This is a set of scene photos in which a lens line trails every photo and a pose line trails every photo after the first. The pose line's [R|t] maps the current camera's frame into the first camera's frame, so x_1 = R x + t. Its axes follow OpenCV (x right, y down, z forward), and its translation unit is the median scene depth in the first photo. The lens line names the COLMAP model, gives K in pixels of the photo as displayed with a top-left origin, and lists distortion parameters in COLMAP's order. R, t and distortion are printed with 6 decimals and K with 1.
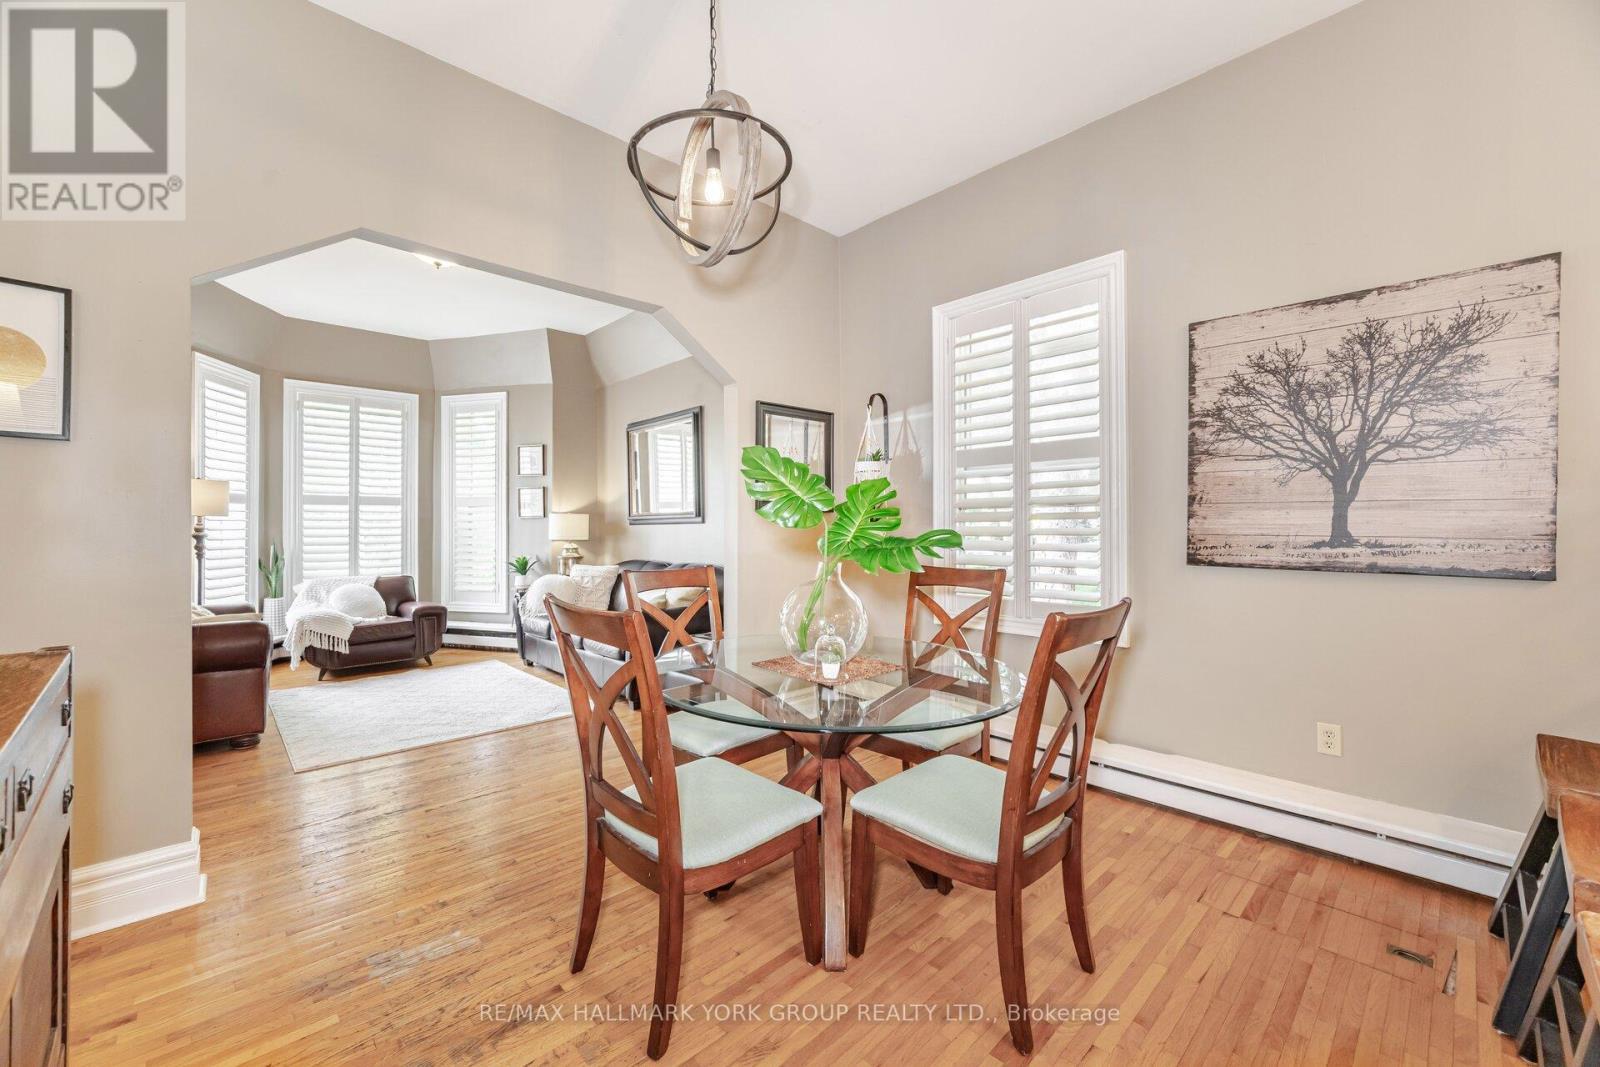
lens RADIAL K [[646.0, 0, 788.0], [0, 646.0, 522.2], [0, 0, 1]] dist [-0.001325, -0.000299]
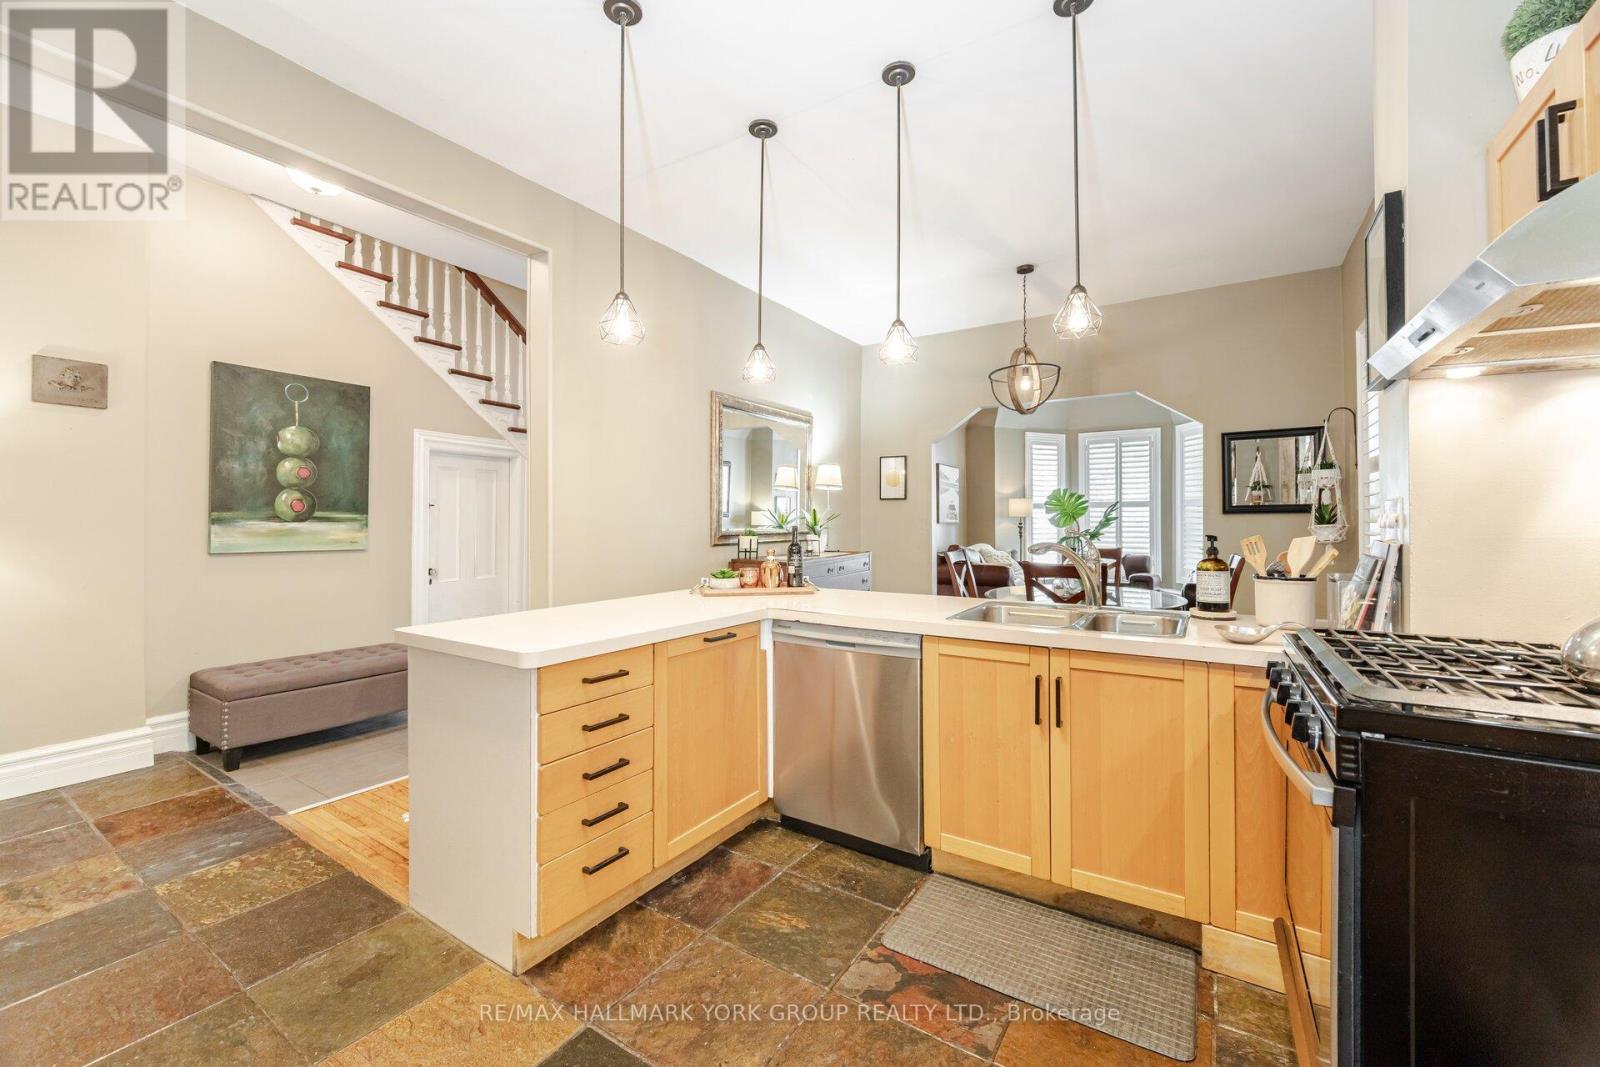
lens RADIAL K [[646.0, 0, 788.0], [0, 646.0, 522.2], [0, 0, 1]] dist [-0.001325, -0.000299]
pose [[0.241432, 0.005594, -0.970402, 0.694427], [0.010073, 0.999915, 0.008271, -0.013337], [0.970365, -0.011771, 0.241355, -0.149448]]
